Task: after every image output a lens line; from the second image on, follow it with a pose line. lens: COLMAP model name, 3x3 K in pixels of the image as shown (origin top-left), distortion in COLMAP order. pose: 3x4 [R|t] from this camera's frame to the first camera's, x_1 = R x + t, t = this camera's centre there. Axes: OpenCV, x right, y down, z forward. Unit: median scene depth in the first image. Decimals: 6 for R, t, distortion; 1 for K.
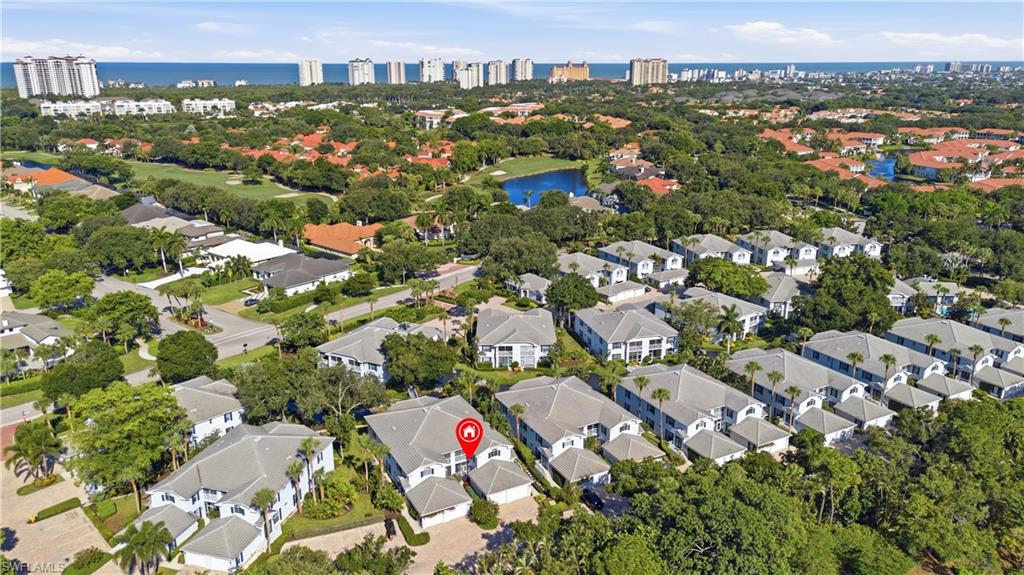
lens RADIAL K [[750.4, 0, 512.0], [0, 750.4, 287.5], [0, 0, 1]] dist [0.078999, -0.094039]
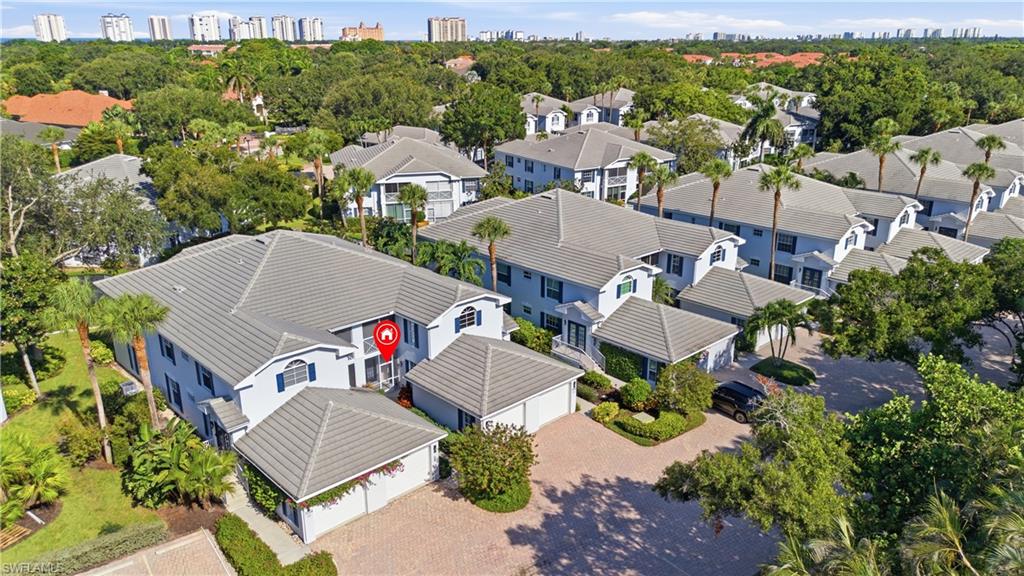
lens RADIAL K [[750.4, 0, 512.0], [0, 750.4, 288.0], [0, 0, 1]] dist [0.078999, -0.094039]
pose [[0.964652, -0.083803, 0.249846, -0.096788], [0.078392, 0.996423, 0.031547, 0.195182], [-0.251596, -0.010845, 0.967771, 0.626200]]
